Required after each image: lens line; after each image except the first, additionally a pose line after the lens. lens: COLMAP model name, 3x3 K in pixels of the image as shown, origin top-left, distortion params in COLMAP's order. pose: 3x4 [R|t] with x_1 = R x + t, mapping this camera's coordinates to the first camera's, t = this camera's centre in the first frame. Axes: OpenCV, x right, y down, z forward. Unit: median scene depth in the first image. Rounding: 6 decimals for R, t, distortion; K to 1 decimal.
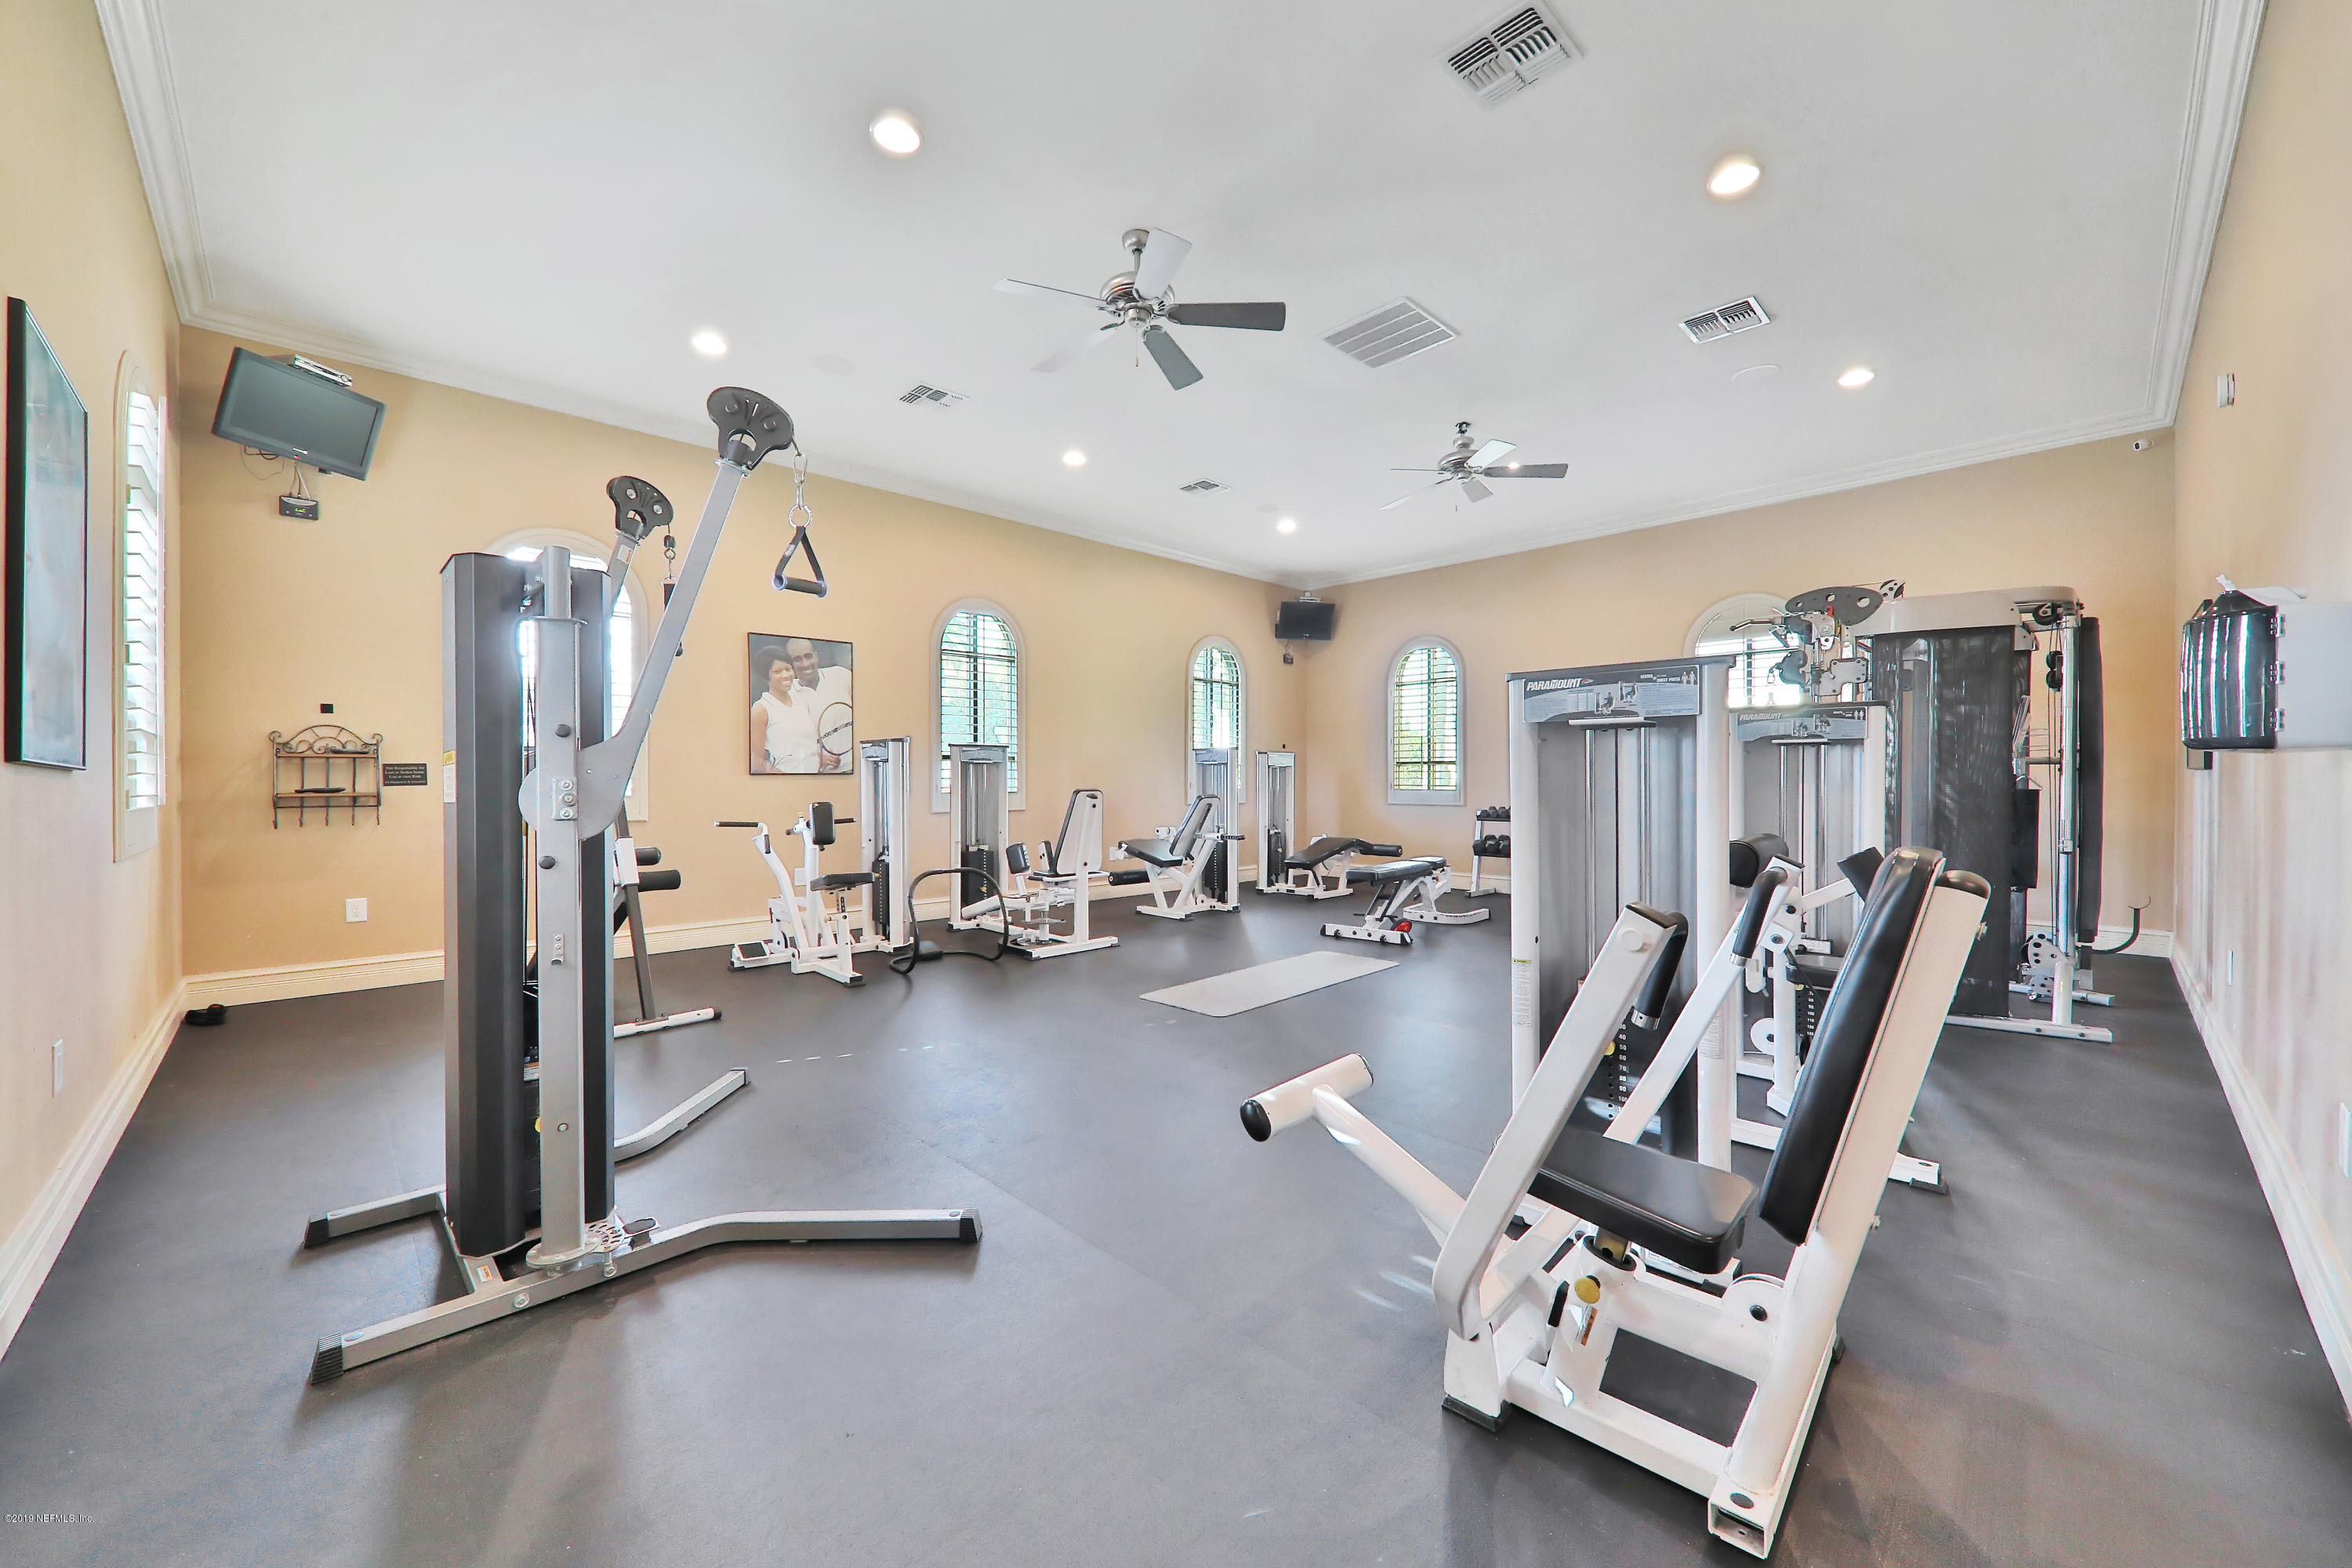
lens RADIAL K [[912.5, 0, 1176.0], [0, 912.5, 784.0], [0, 0, 1]] dist [-0.001604, -0.000159]
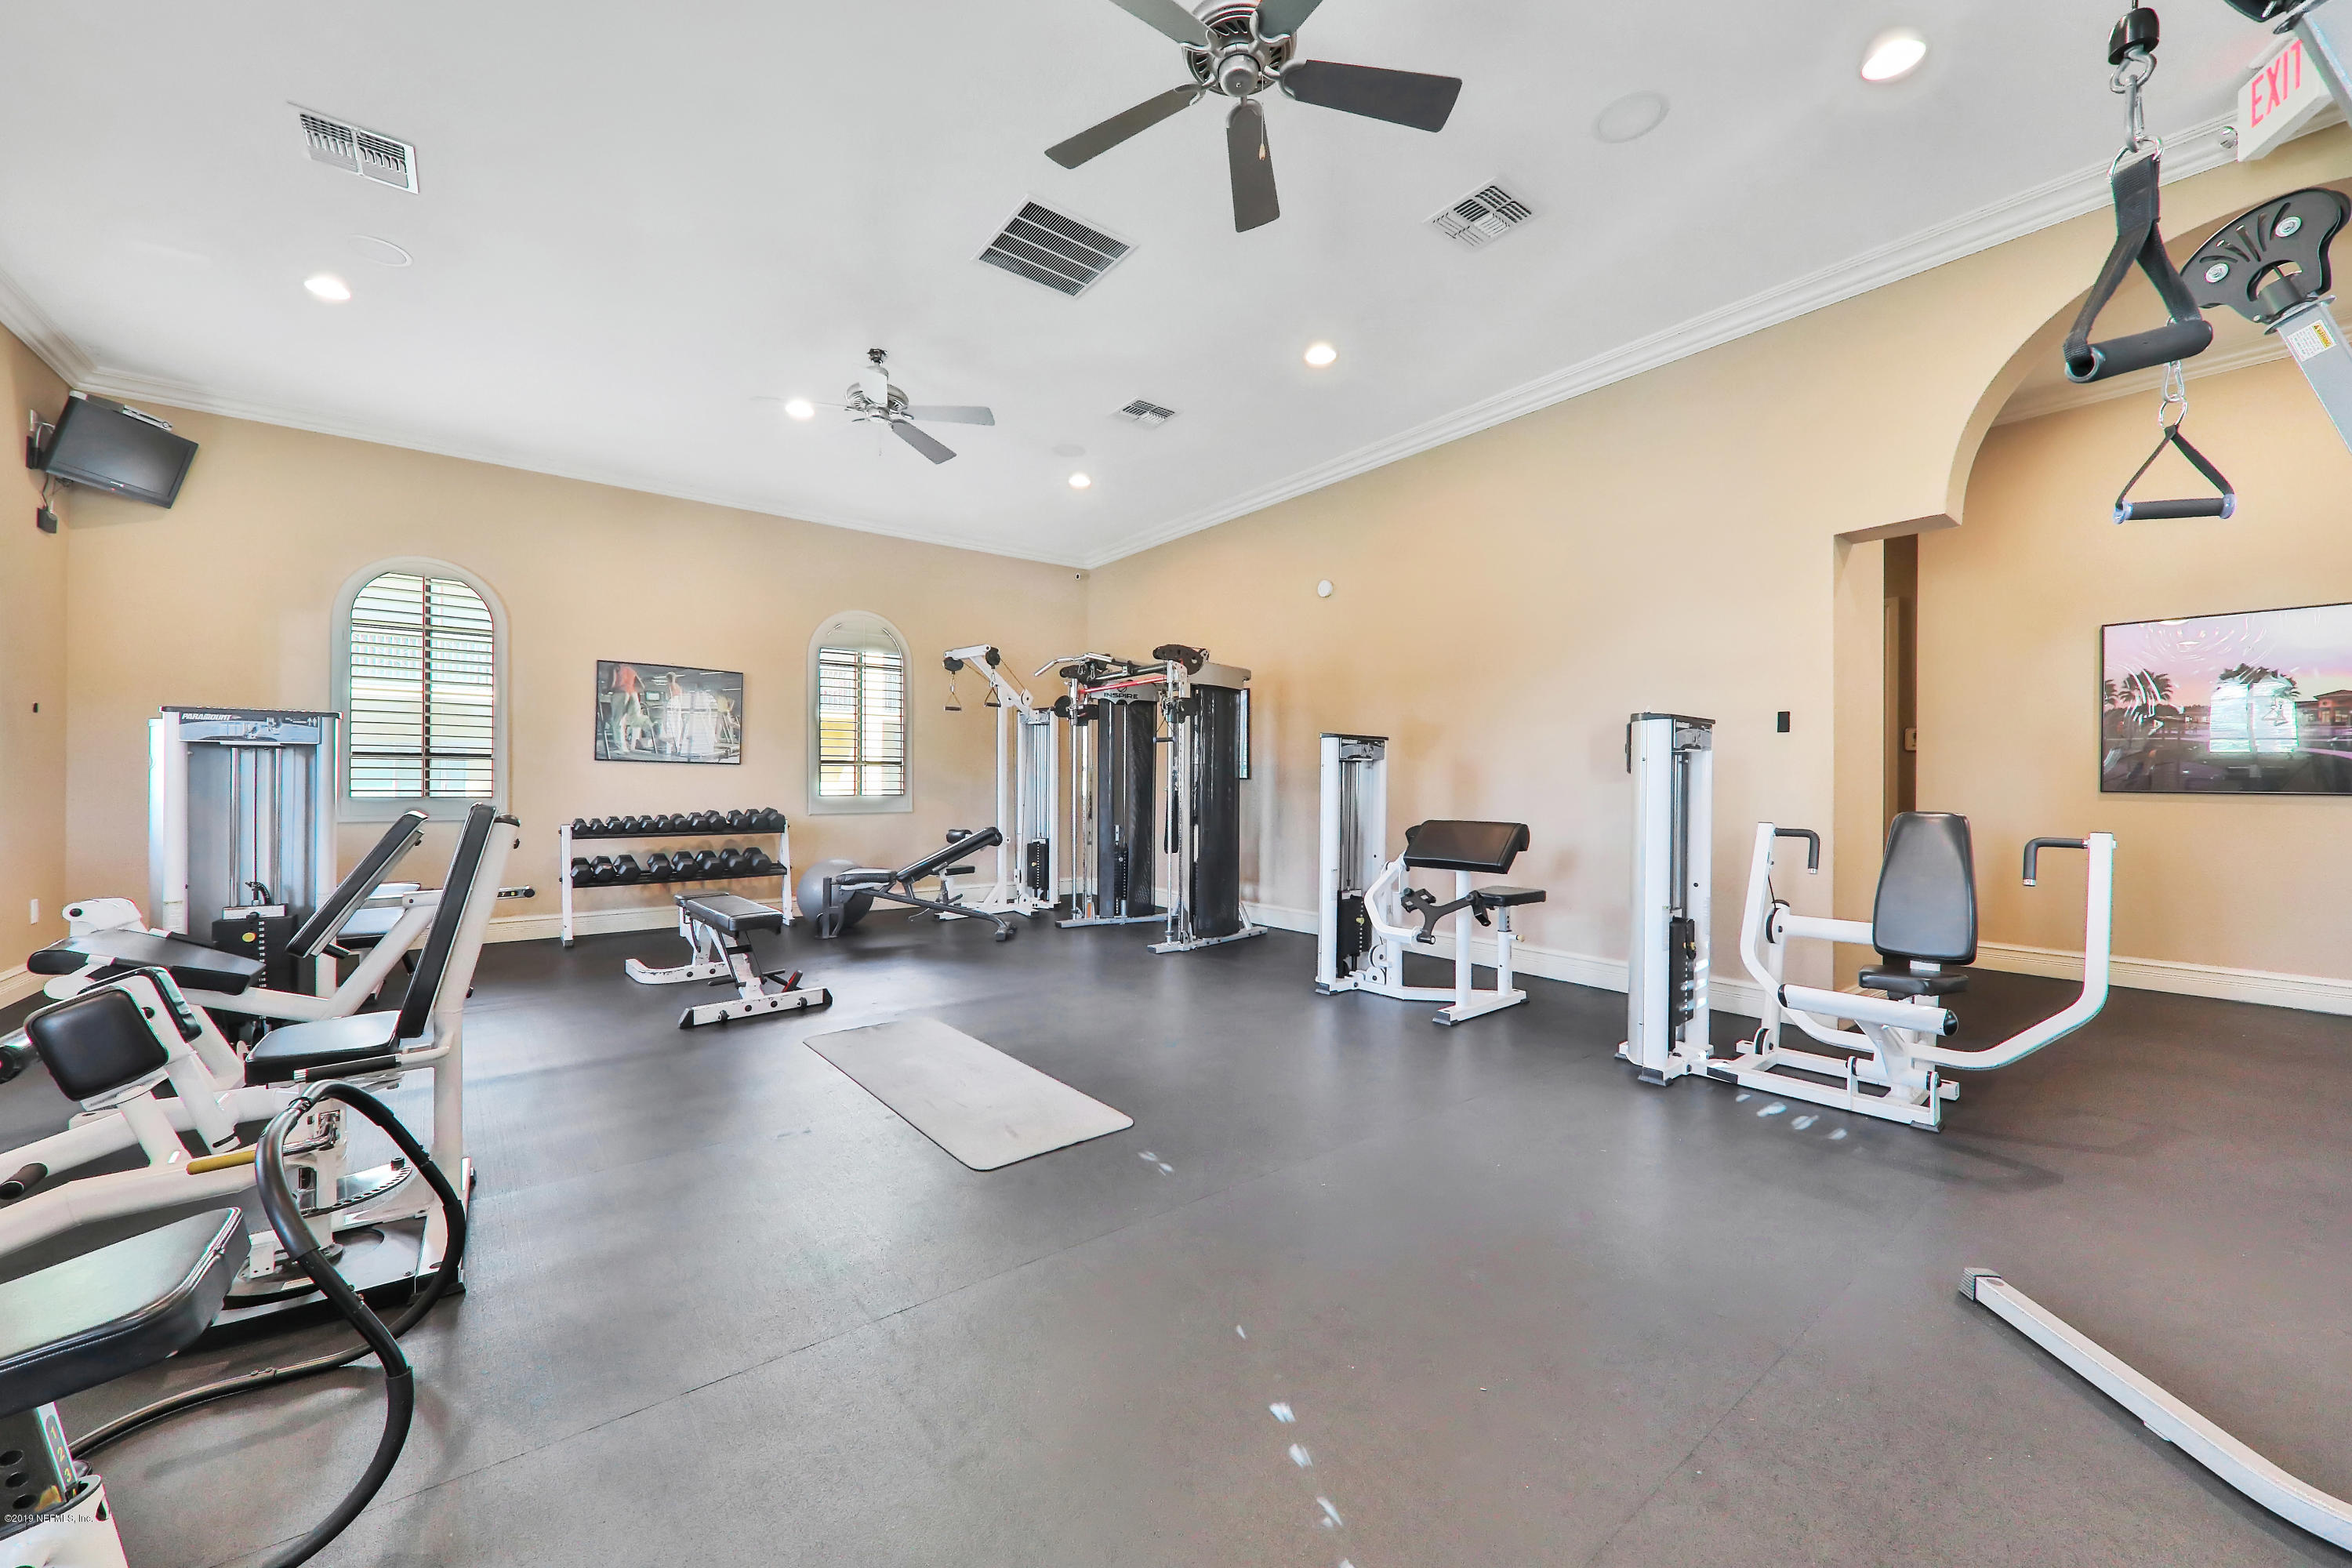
lens RADIAL K [[912.5, 0, 1176.0], [0, 912.5, 784.0], [0, 0, 1]] dist [-0.001604, -0.000159]
pose [[0.124267, 0.015131, 0.992133, -0.302976], [-0.004144, 0.999883, -0.014730, 0.004617], [-0.992240, -0.002281, 0.124315, 0.409240]]
